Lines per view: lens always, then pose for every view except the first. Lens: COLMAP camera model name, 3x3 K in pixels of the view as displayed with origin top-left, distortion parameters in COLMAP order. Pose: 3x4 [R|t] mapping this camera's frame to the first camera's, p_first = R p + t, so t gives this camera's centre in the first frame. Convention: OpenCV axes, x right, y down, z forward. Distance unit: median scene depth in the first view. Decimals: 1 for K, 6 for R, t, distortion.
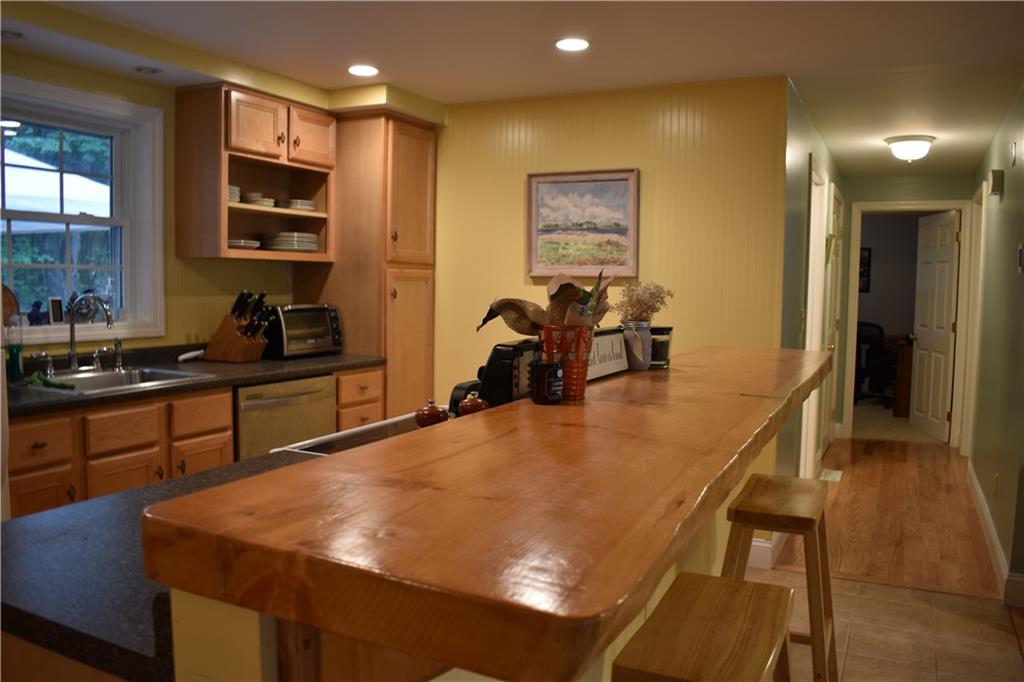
lens RADIAL K [[793.2, 0, 512.0], [0, 793.2, 341.0], [0, 0, 1]] dist [-0.091632, 0.004483]
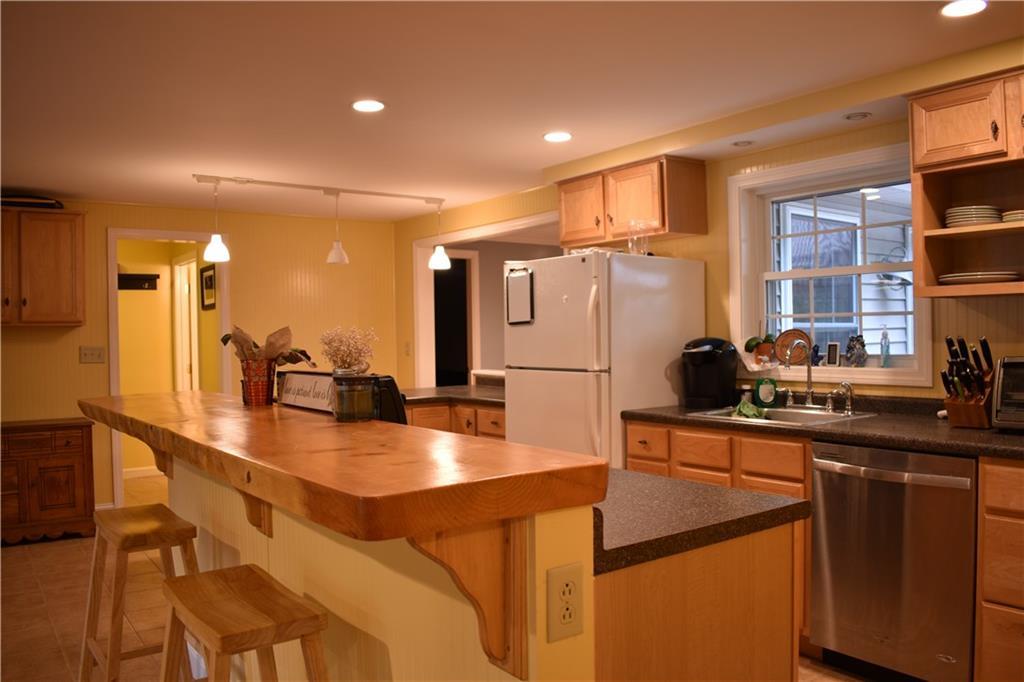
lens RADIAL K [[793.2, 0, 512.0], [0, 793.2, 341.0], [0, 0, 1]] dist [-0.091632, 0.004483]
pose [[-0.450768, 0.001428, -0.892640, 0.519650], [-0.054805, 0.998068, 0.029272, -0.054037], [0.890957, 0.062116, -0.449819, 0.885183]]
